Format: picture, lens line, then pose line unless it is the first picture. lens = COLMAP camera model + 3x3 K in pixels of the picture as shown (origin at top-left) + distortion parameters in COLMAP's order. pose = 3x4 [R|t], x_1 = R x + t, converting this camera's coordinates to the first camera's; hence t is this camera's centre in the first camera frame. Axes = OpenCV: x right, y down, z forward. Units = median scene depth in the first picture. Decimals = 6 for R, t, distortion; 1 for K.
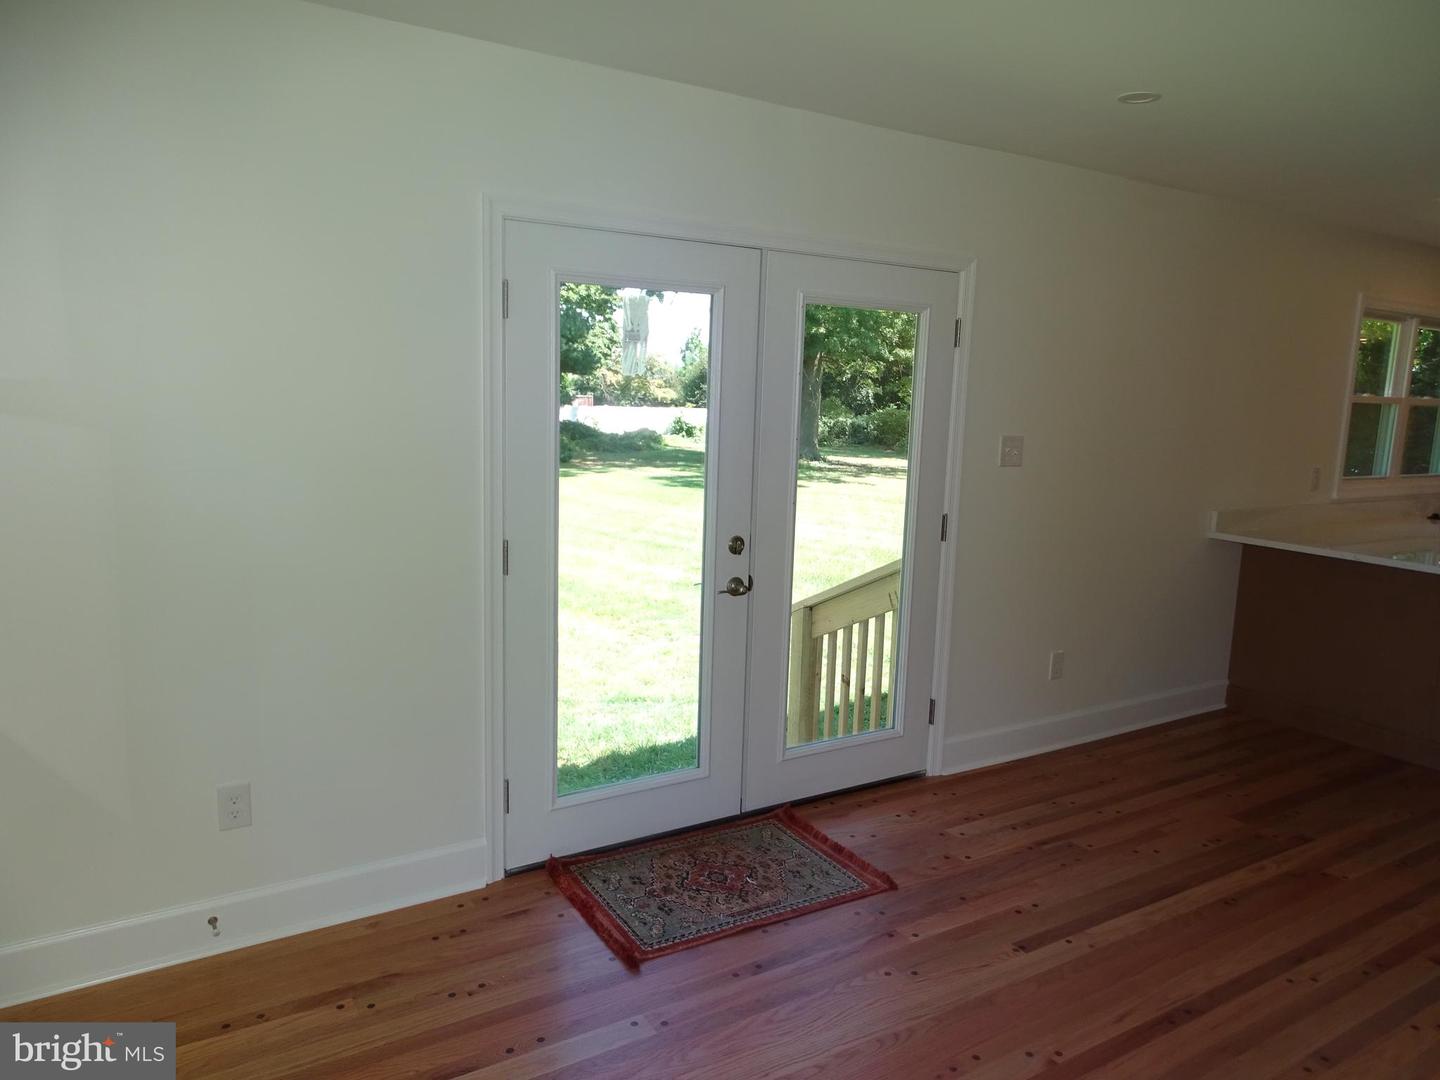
lens RADIAL K [[1037.2, 0, 720.0], [0, 1037.2, 546.5], [0, 0, 1]] dist [0.015228, -0.010958]
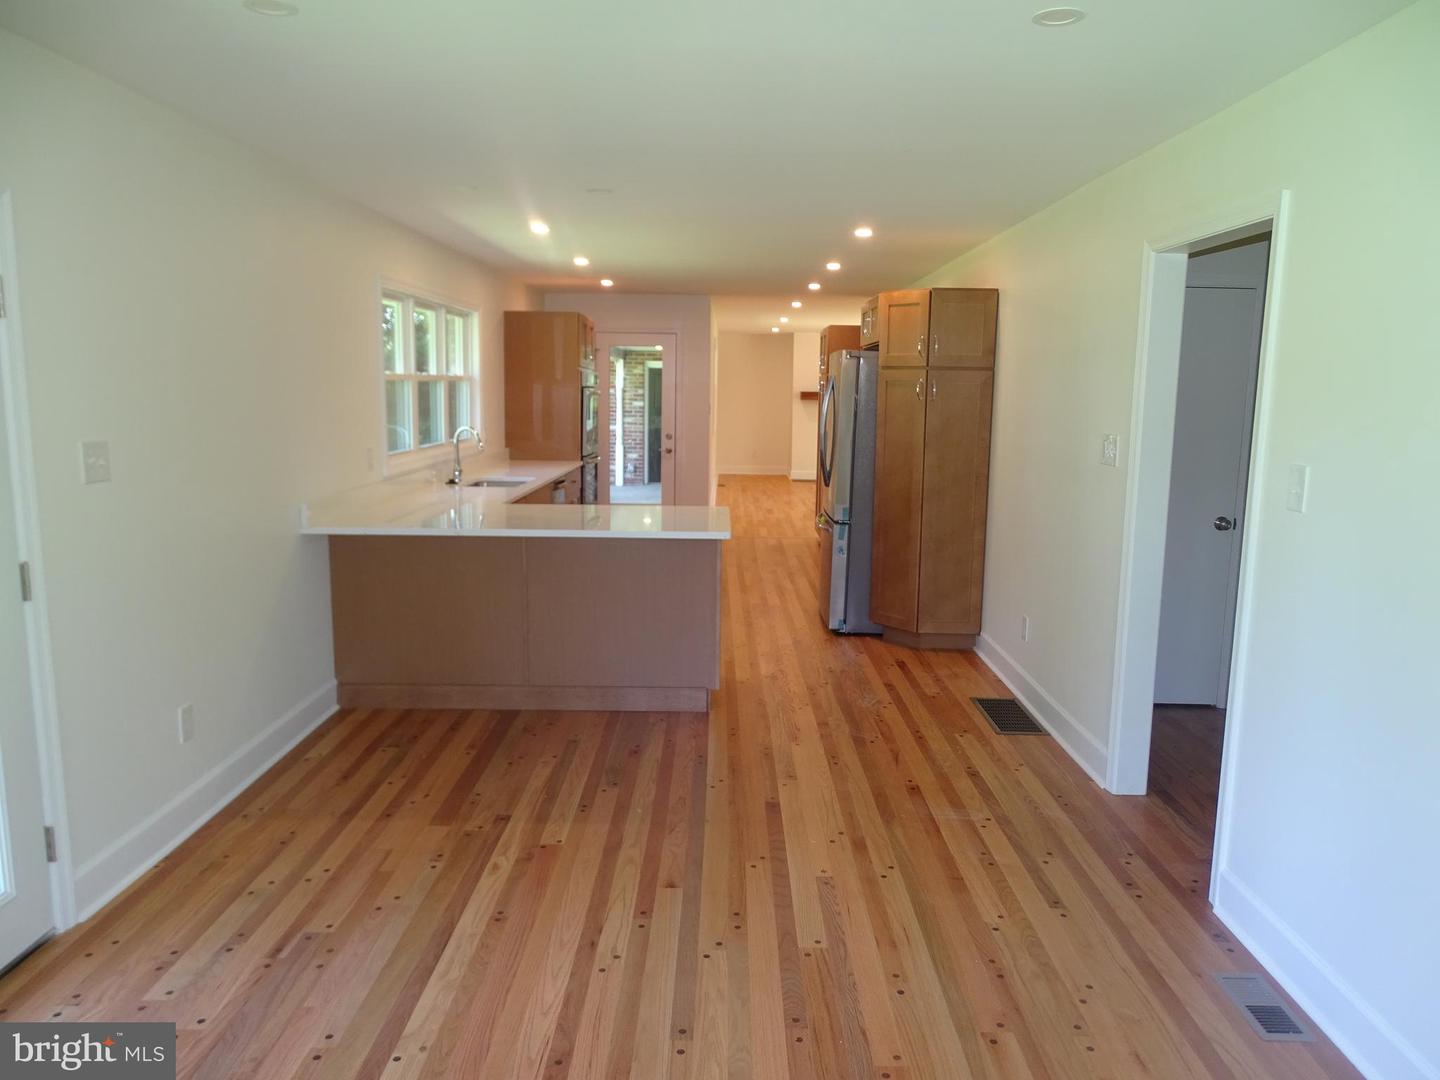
lens RADIAL K [[1037.2, 0, 722.4], [0, 1037.2, 541.4], [0, 0, 1]] dist [0.015228, -0.010958]
pose [[0.541901, -0.159634, 0.825143, -0.107322], [0.144877, 0.984841, 0.095383, -0.047100], [-0.827861, 0.067856, 0.556814, 0.251188]]
